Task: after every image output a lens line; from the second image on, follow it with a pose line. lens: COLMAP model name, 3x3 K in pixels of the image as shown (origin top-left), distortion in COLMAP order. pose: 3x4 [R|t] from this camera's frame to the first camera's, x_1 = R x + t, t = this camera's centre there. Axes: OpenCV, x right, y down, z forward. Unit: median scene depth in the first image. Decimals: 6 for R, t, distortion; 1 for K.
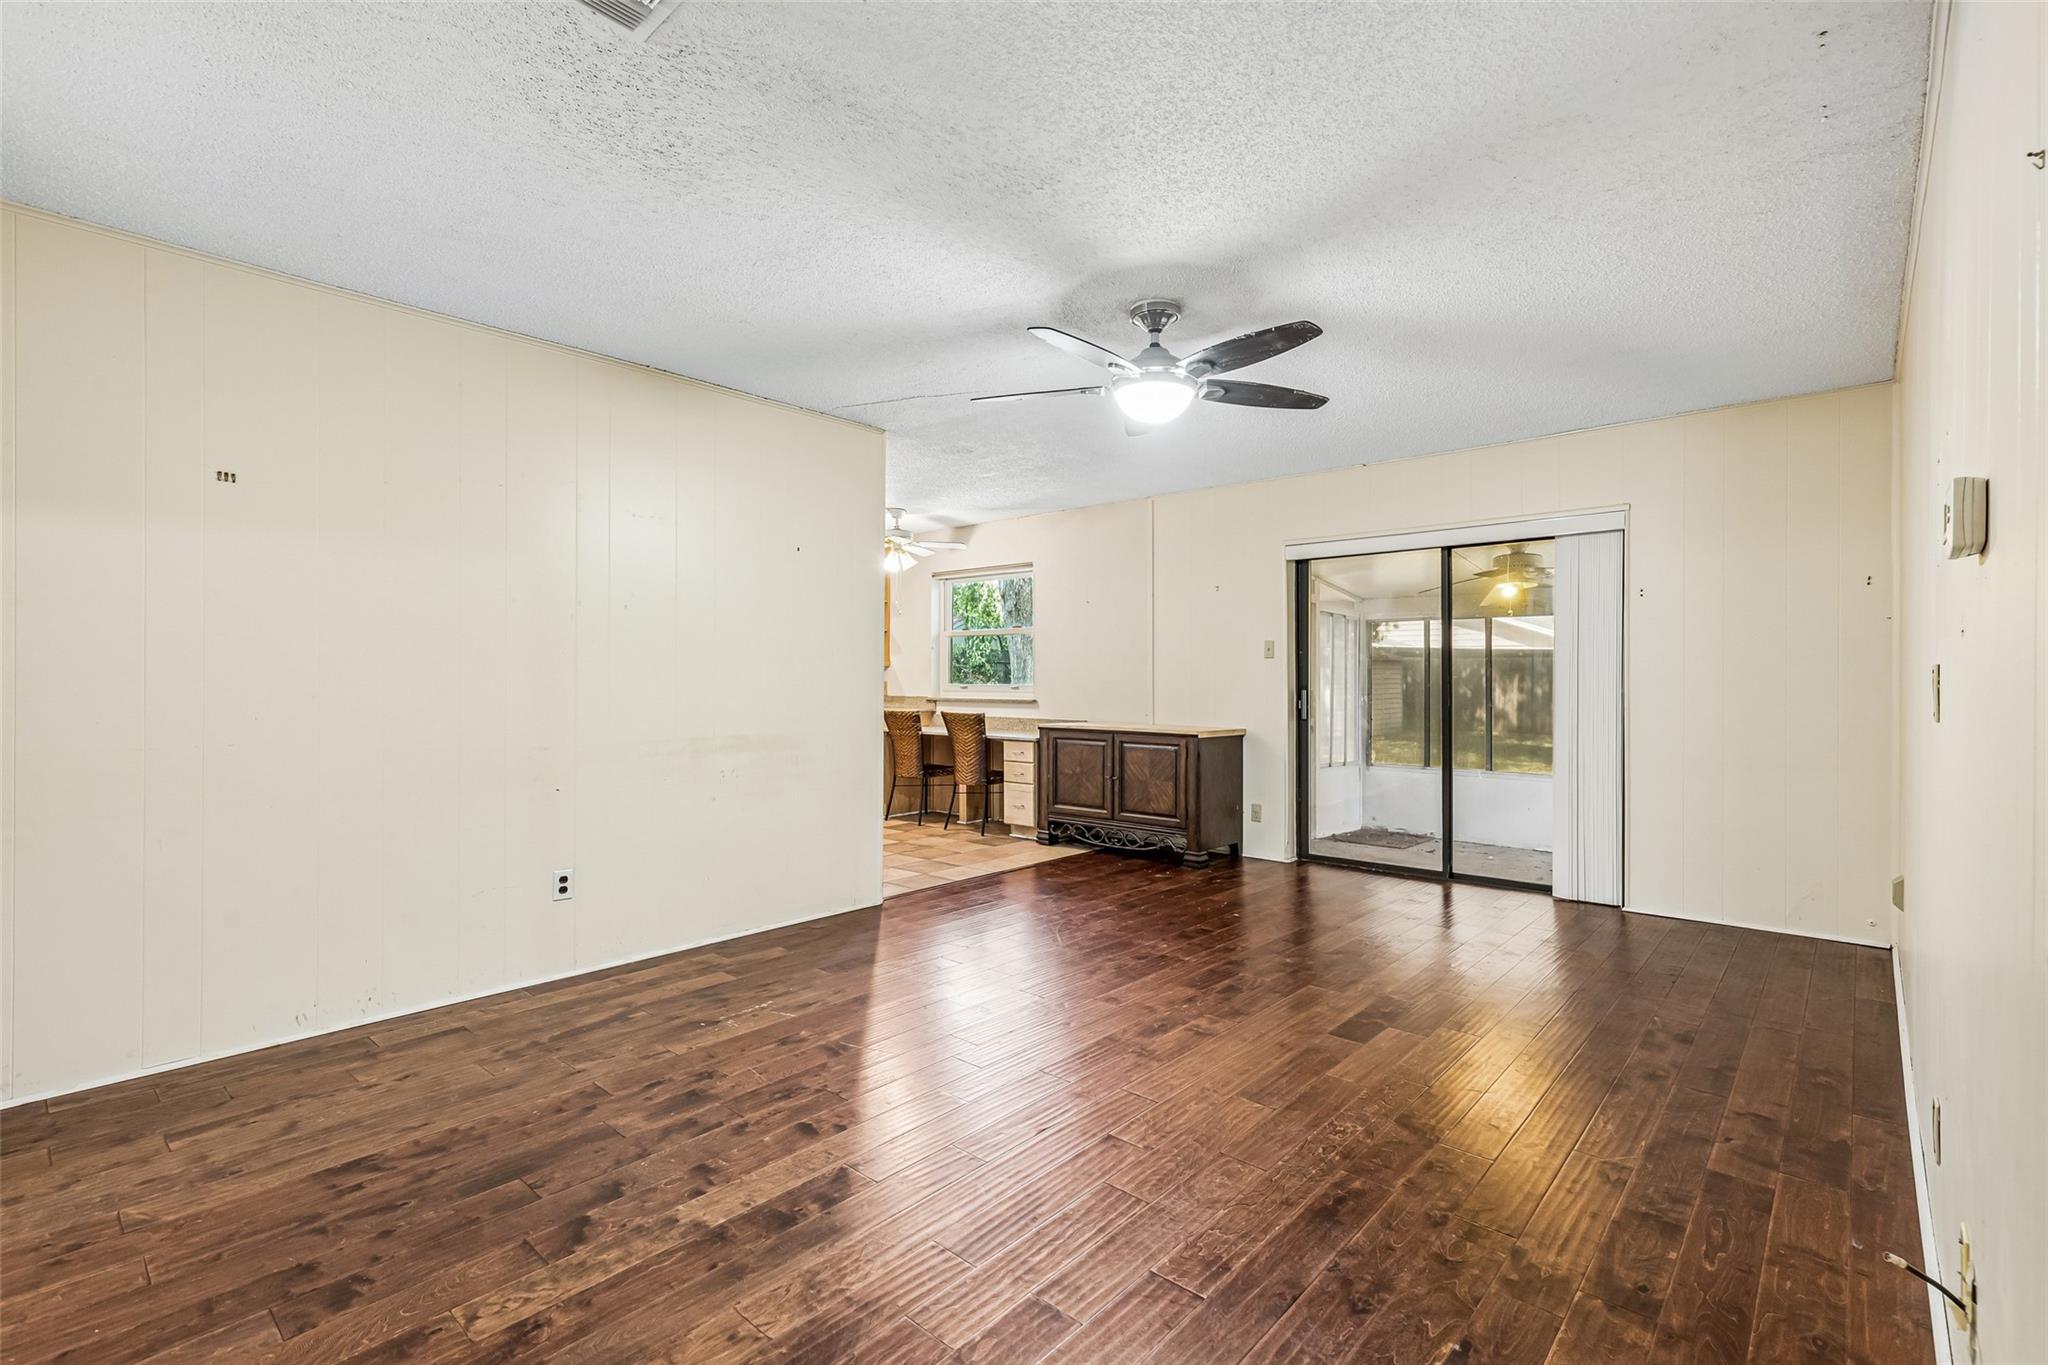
lens RADIAL K [[929.1, 0, 1026.0], [0, 929.1, 678.6], [0, 0, 1]] dist [0.011992, -0.001534]
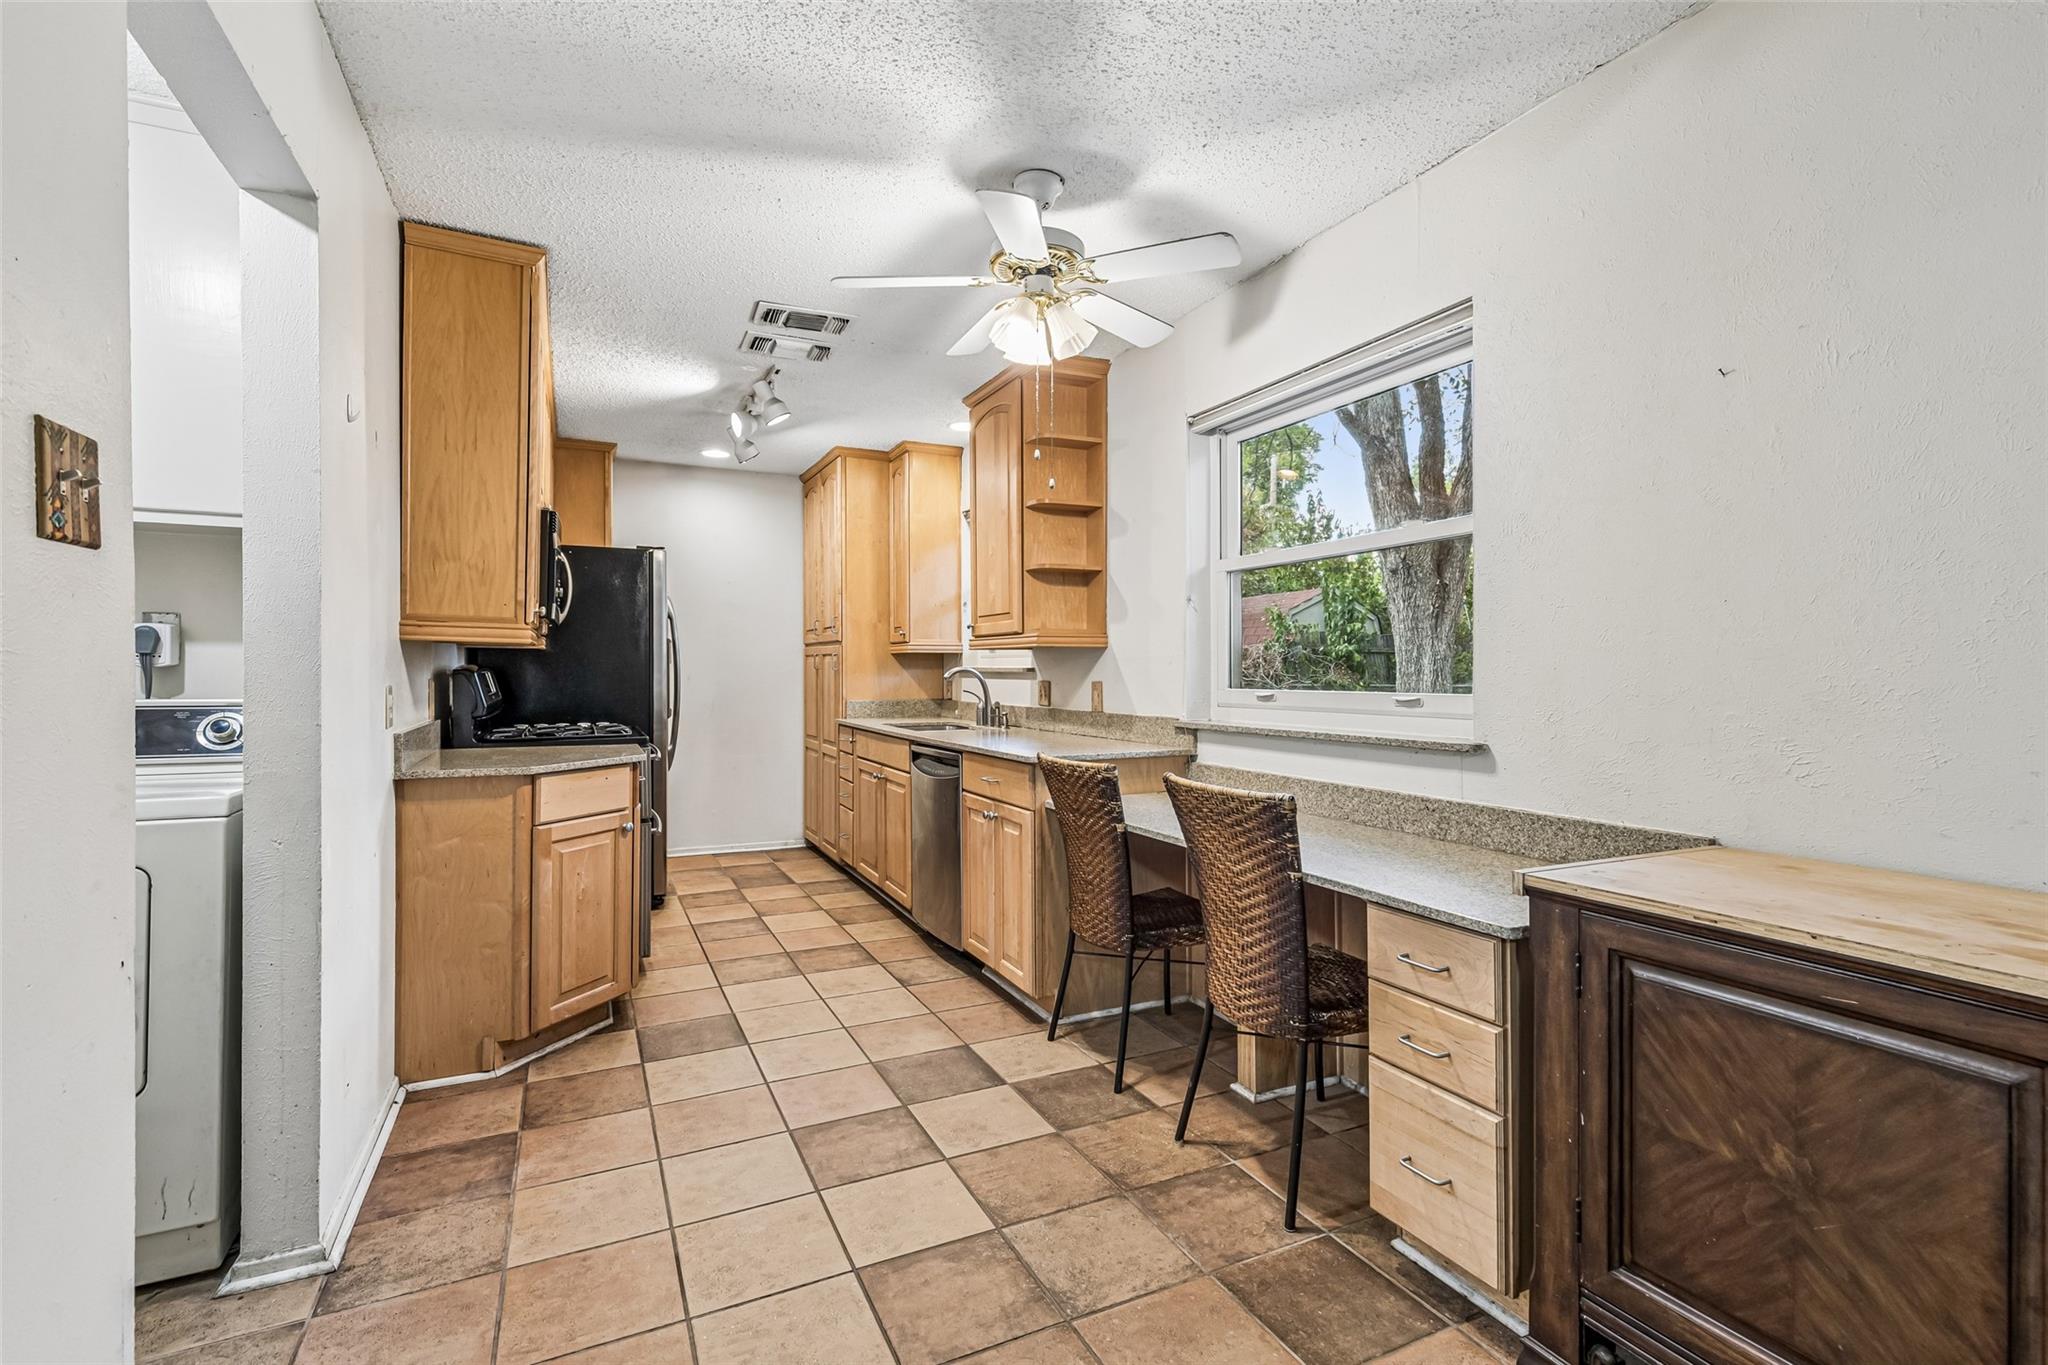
lens RADIAL K [[929.1, 0, 1028.0], [0, 929.1, 671.5], [0, 0, 1]] dist [0.011992, -0.001534]
pose [[0.923842, -0.001271, -0.382772, -0.013032], [-0.000092, 0.999994, -0.003543, -0.000152], [0.382774, 0.003308, 0.923836, 0.805212]]
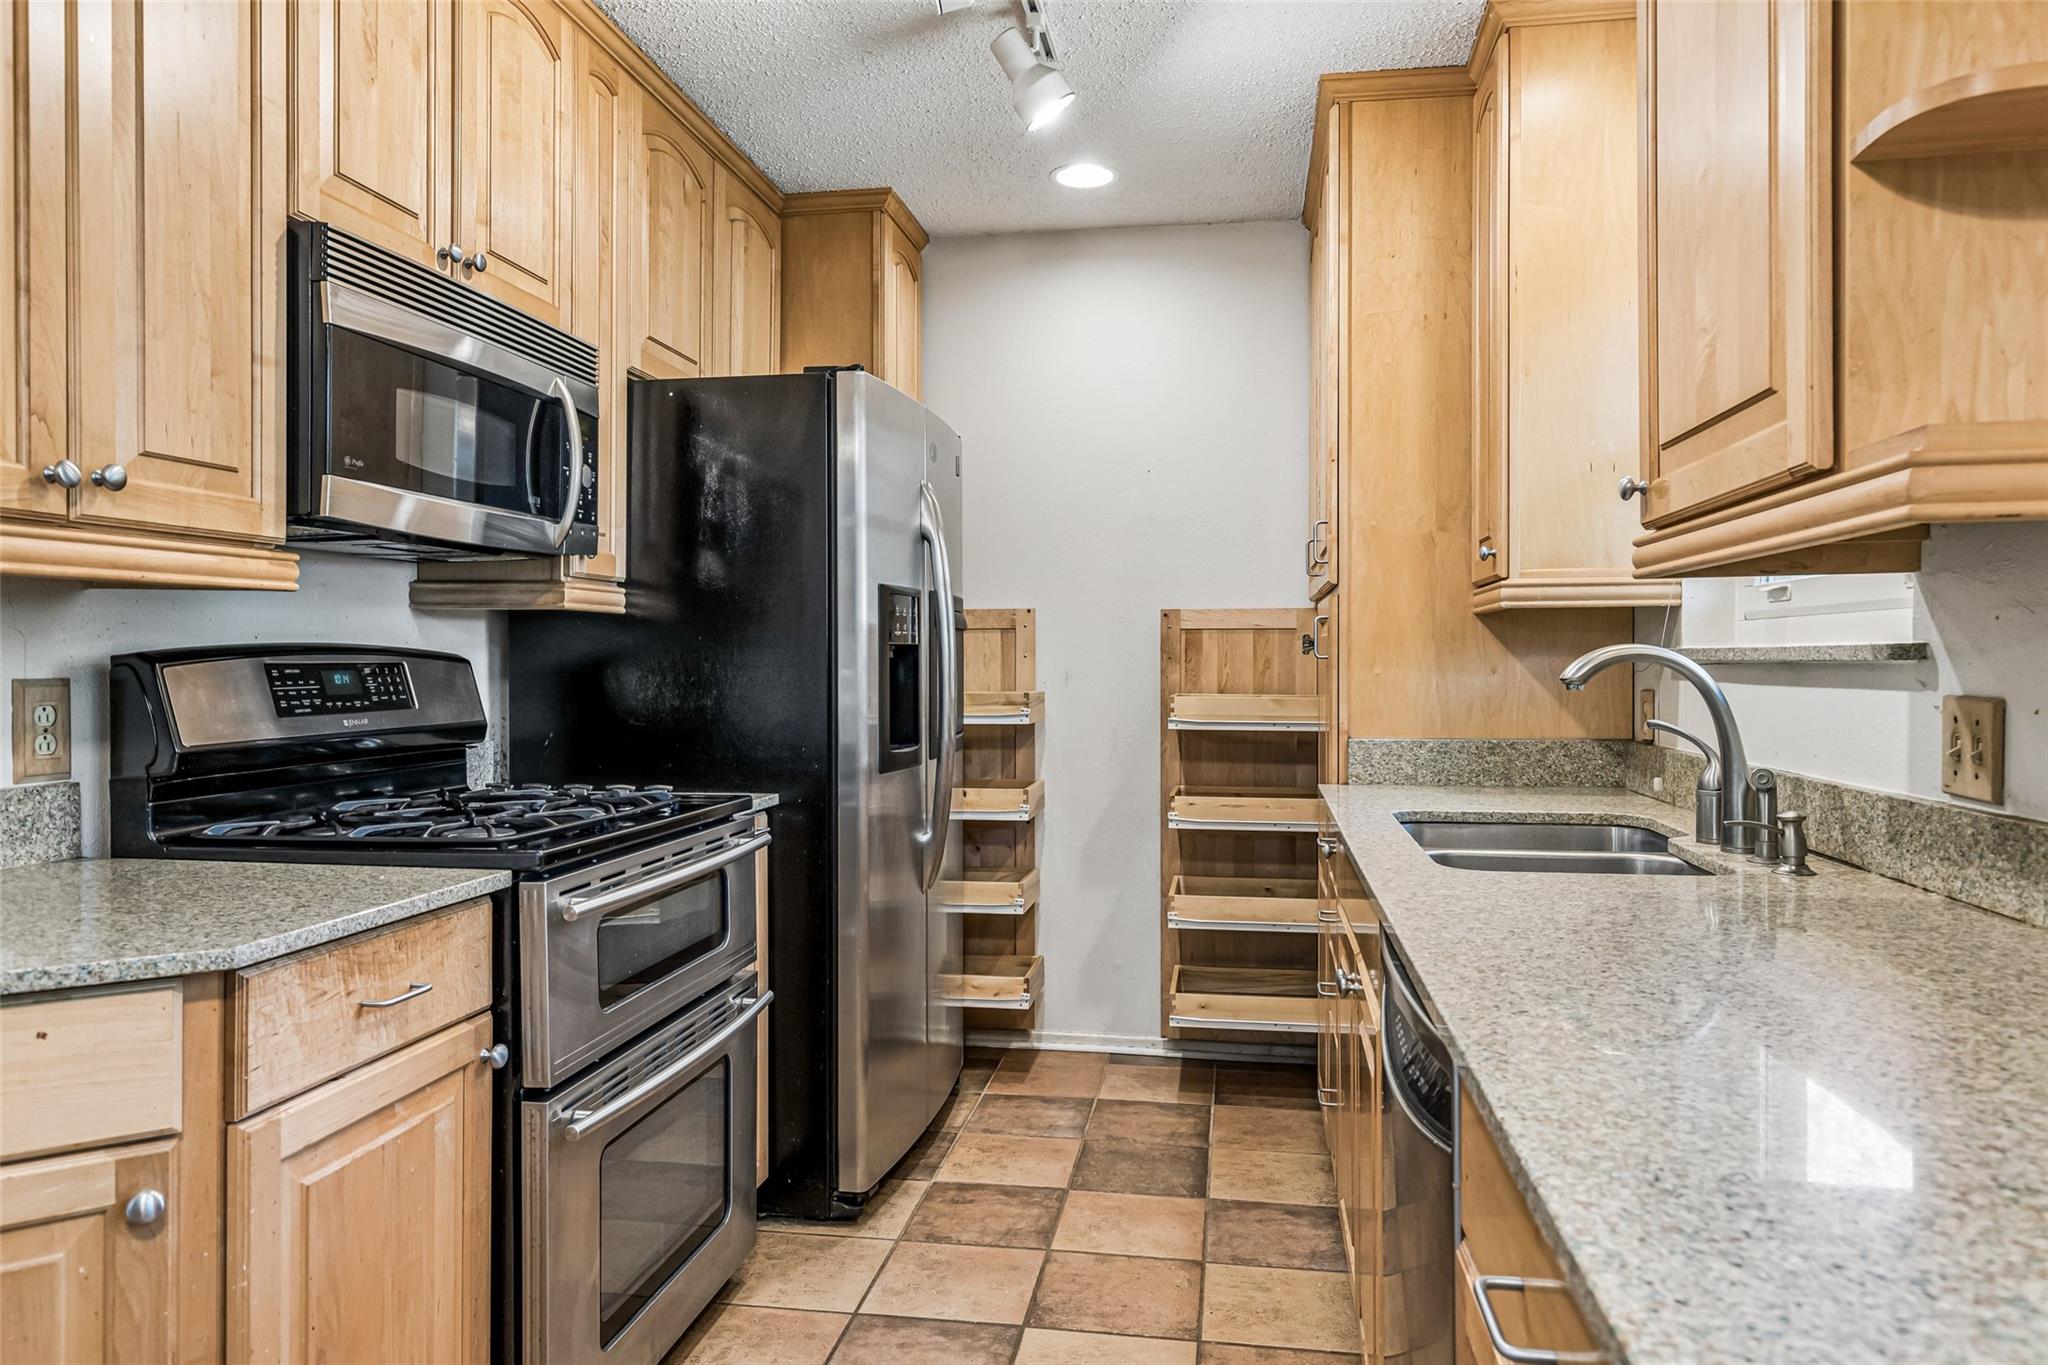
lens RADIAL K [[1324.6, 0, 1039.2], [0, 1324.6, 678.7], [0, 0, 1]] dist [0.007986, -0.004649]
pose [[0.536564, 0.006128, -0.843837, -0.164085], [-0.001647, 0.999979, 0.006215, -0.000061], [0.843858, -0.001945, 0.536563, 1.202462]]
